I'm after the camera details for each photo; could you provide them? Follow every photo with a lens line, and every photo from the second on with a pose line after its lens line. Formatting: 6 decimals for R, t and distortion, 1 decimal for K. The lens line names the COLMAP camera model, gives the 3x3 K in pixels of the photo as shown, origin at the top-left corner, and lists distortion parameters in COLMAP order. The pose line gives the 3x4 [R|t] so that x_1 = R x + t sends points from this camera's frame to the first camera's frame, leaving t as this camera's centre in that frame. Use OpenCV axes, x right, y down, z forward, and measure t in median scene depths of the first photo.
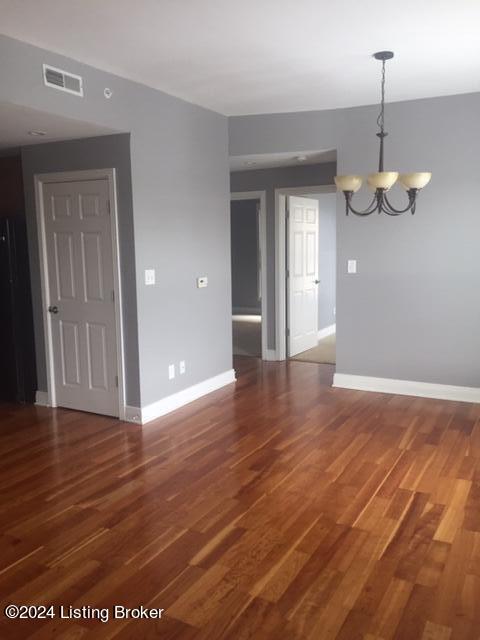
lens RADIAL K [[546.0, 0, 240.0], [0, 546.0, 320.0], [0, 0, 1]] dist [0.095759, -0.142359]
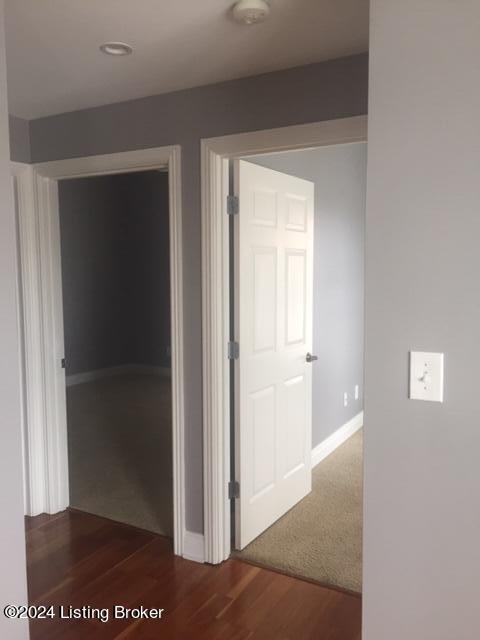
lens RADIAL K [[556.5, 0, 240.0], [0, 556.5, 320.0], [0, 0, 1]] dist [0.059418, -0.128467]
pose [[0.999858, 0.016137, -0.004955, 0.148742], [-0.016347, 0.998810, -0.045954, -0.141107], [0.004207, 0.046028, 0.998931, 0.938171]]
